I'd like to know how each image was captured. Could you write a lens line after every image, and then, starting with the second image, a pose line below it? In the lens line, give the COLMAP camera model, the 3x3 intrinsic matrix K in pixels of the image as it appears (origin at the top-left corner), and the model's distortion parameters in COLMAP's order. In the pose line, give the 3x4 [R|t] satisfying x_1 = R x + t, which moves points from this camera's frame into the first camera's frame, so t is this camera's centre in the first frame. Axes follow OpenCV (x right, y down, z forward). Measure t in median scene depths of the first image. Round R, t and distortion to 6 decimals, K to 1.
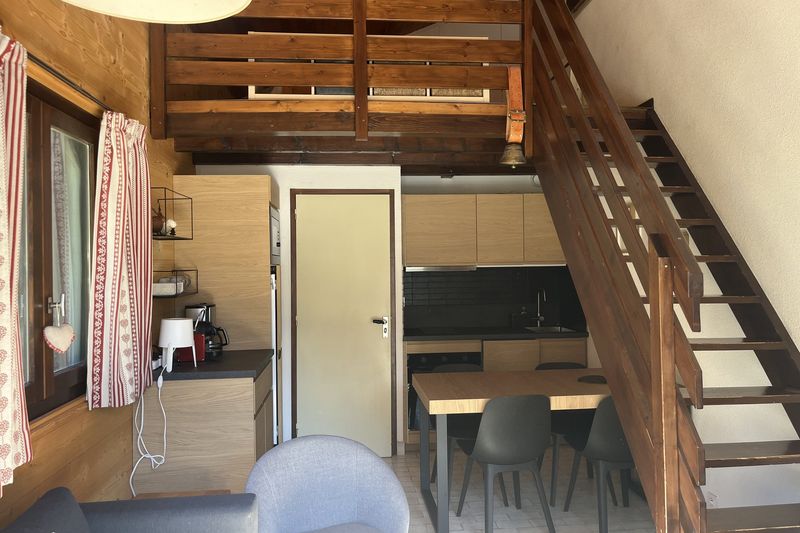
lens RADIAL K [[594.5, 0, 400.0], [0, 594.5, 266.5], [0, 0, 1]] dist [0.006558, -0.055778]
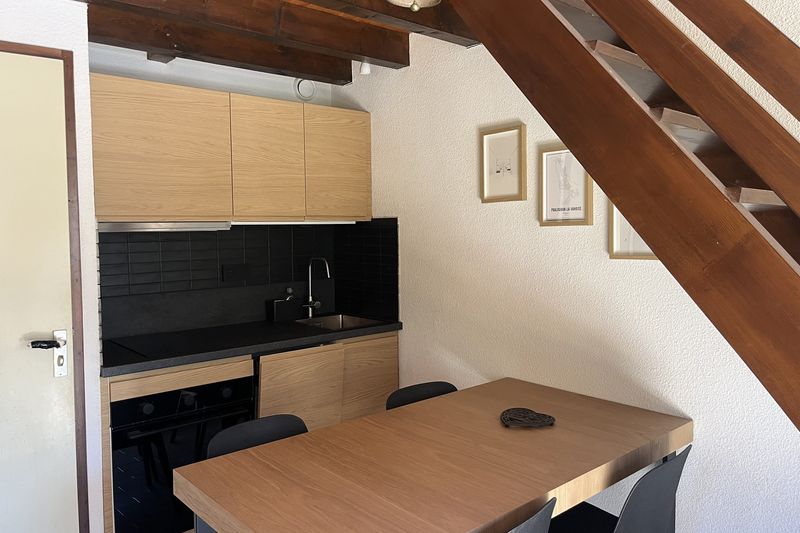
lens RADIAL K [[594.5, 0, 400.0], [0, 594.5, 266.5], [0, 0, 1]] dist [0.006558, -0.055778]
pose [[0.812031, -0.035587, 0.582528, -0.074342], [0.001376, 0.998253, 0.059066, 0.008216], [-0.583613, -0.047162, 0.810661, 0.473956]]
